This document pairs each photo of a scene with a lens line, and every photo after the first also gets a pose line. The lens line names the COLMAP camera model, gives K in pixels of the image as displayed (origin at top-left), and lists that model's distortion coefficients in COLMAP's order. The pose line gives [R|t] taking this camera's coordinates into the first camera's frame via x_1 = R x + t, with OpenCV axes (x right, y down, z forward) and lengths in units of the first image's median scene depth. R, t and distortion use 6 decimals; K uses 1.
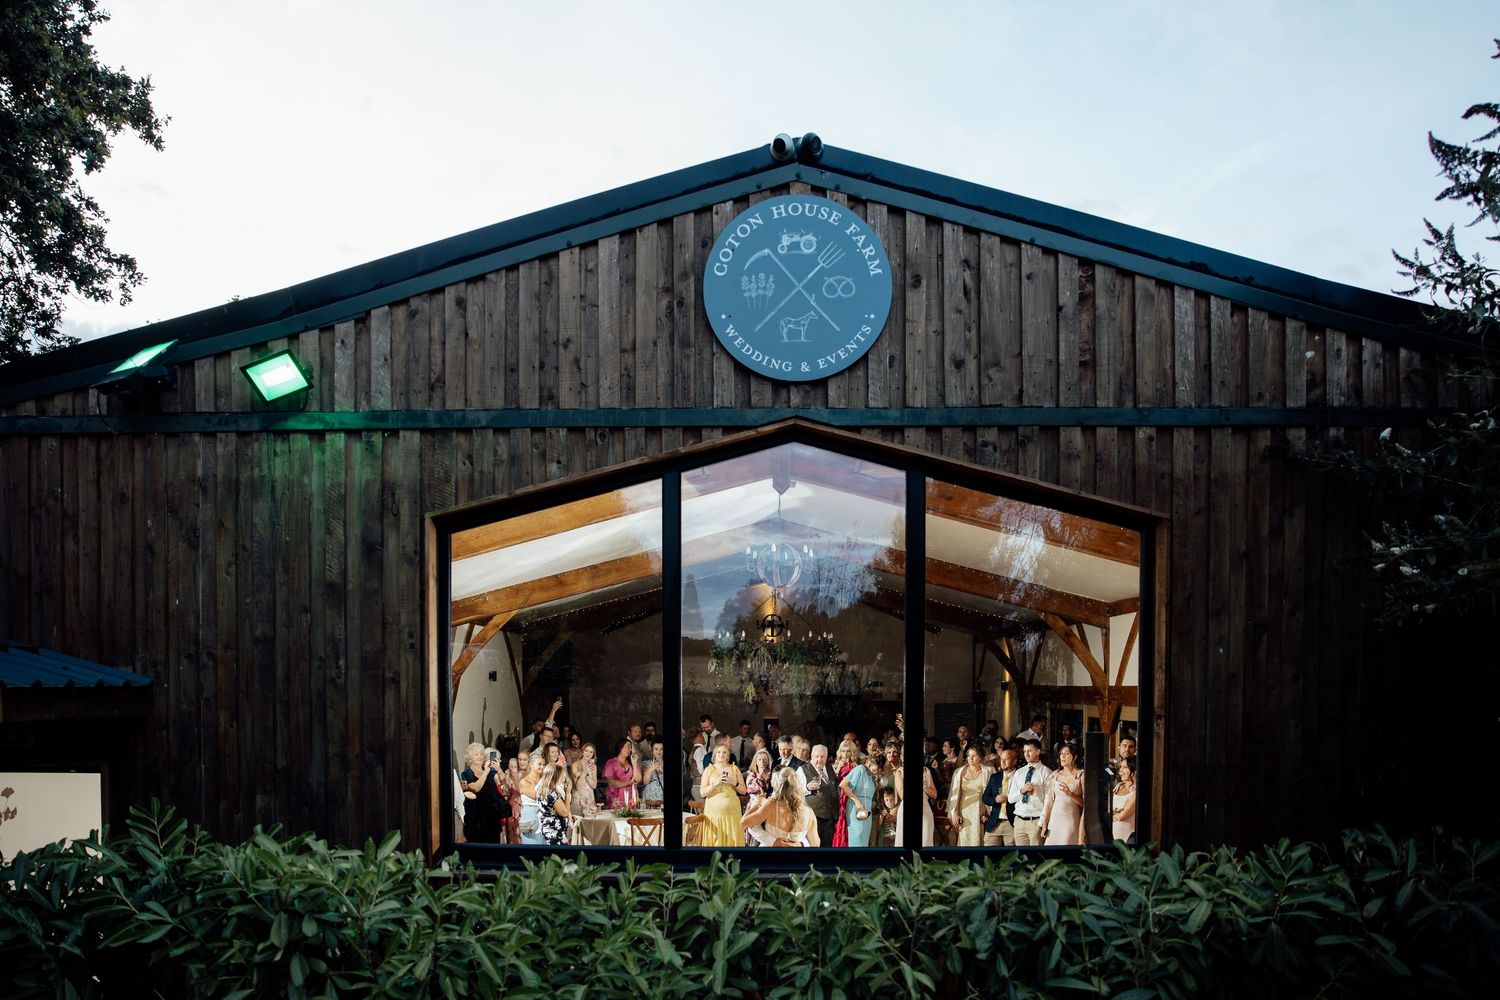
lens RADIAL K [[1064.1, 0, 745.3], [0, 1064.1, 467.4], [0, 0, 1]] dist [-0.080737, 0.095187]
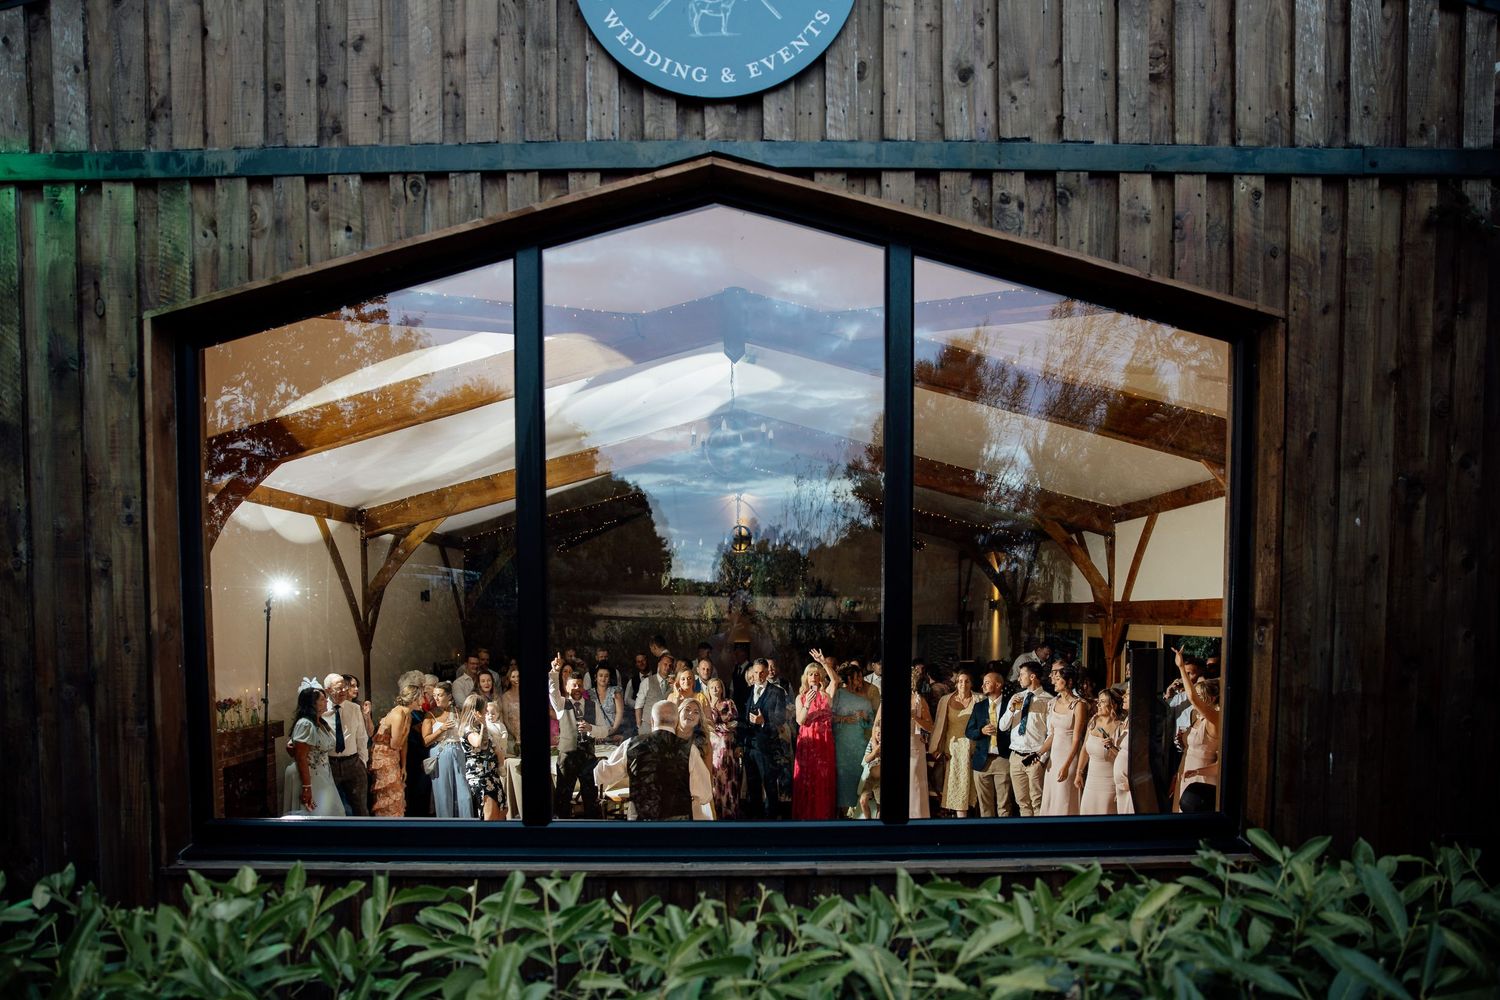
lens RADIAL K [[1064.1, 0, 745.3], [0, 1064.1, 467.4], [0, 0, 1]] dist [-0.080737, 0.095187]
pose [[0.999665, -0.002710, 0.025735, 0.049197], [0.002325, 0.999885, 0.014967, 0.131912], [-0.025773, -0.014902, 0.999557, 0.352946]]
